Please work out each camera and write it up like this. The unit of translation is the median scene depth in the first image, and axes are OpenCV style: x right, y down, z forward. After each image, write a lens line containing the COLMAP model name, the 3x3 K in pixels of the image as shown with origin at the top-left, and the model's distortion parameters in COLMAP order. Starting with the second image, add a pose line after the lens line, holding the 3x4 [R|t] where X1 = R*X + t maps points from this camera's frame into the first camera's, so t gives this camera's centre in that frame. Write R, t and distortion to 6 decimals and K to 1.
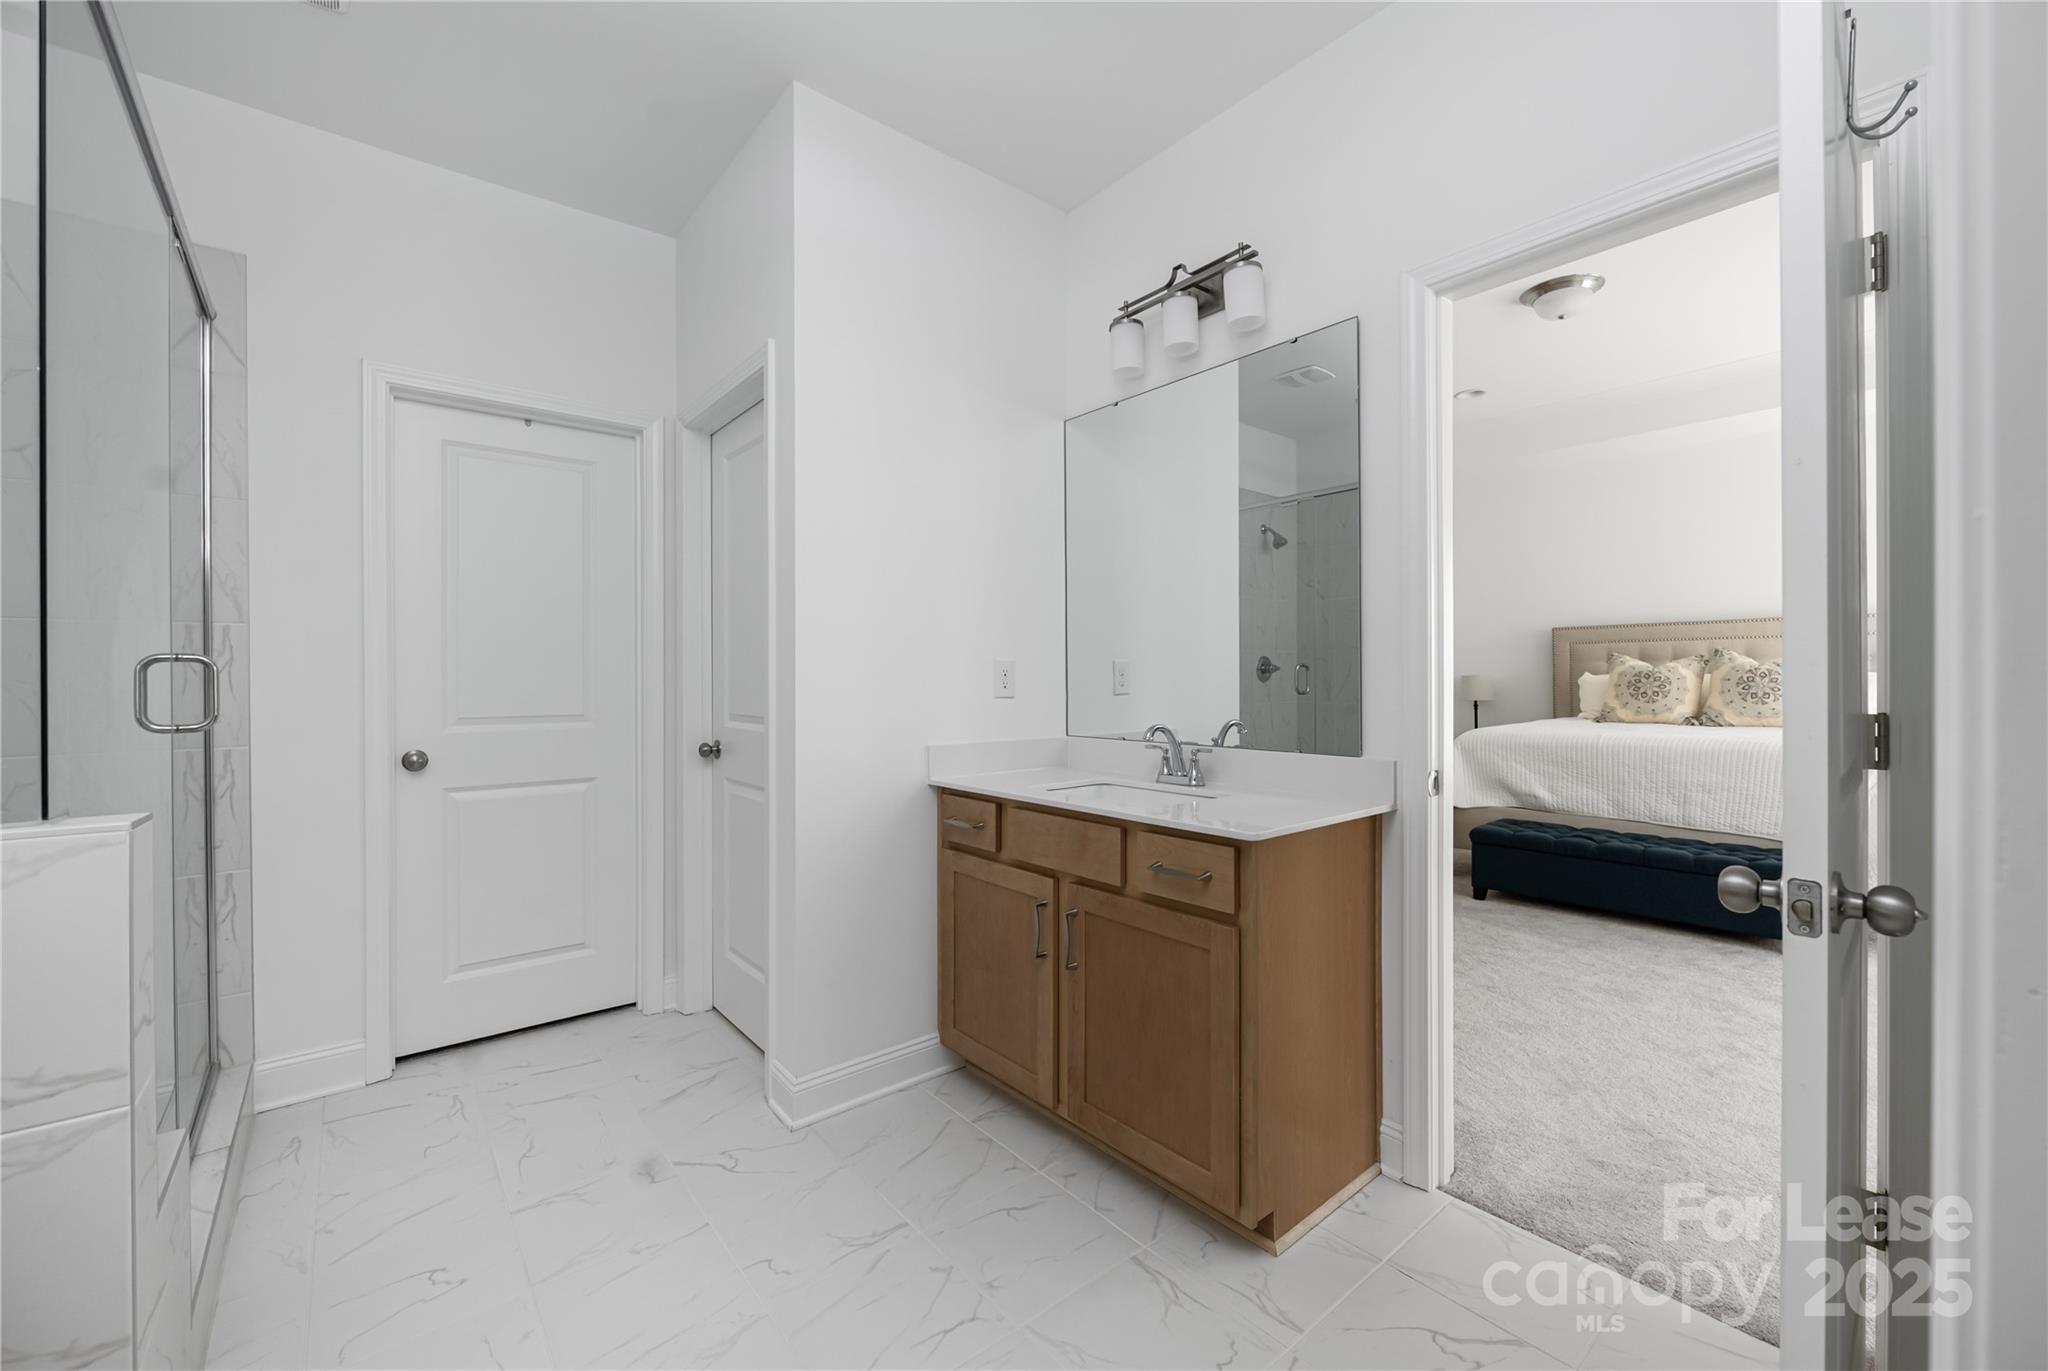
lens RADIAL K [[834.5, 0, 1022.3], [0, 834.5, 675.6], [0, 0, 1]] dist [-0.004662, 0.000900]
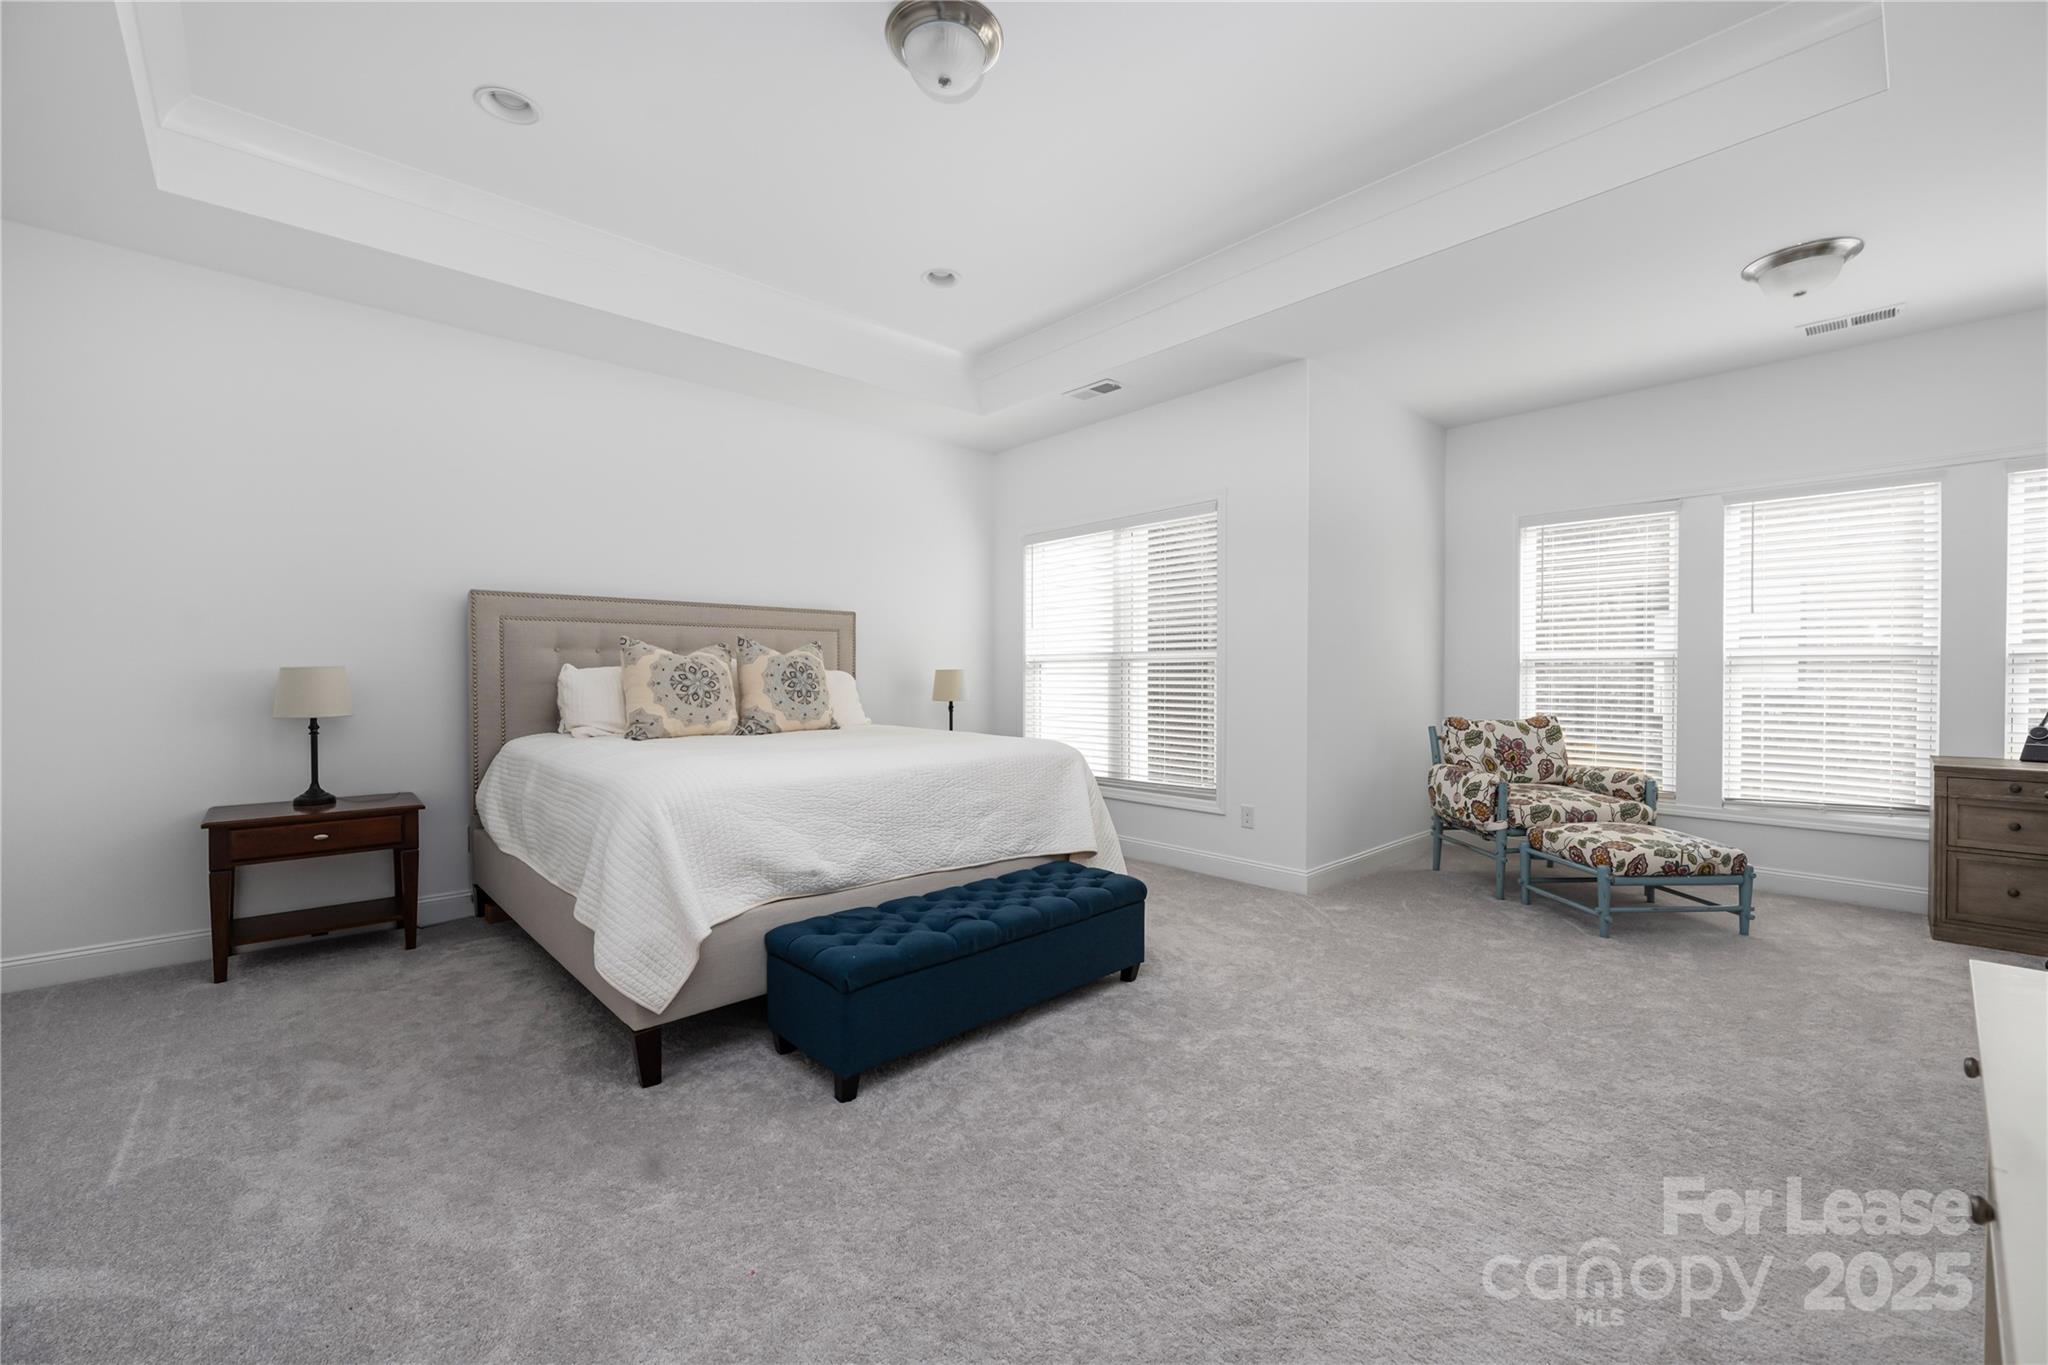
lens RADIAL K [[834.5, 0, 1017.3], [0, 834.5, 685.8], [0, 0, 1]] dist [-0.004662, 0.000900]
pose [[-0.056635, -0.009877, 0.998346, 0.016913], [0.000510, 0.999951, 0.009922, 0.007037], [-0.998395, 0.001071, -0.056627, 0.771404]]
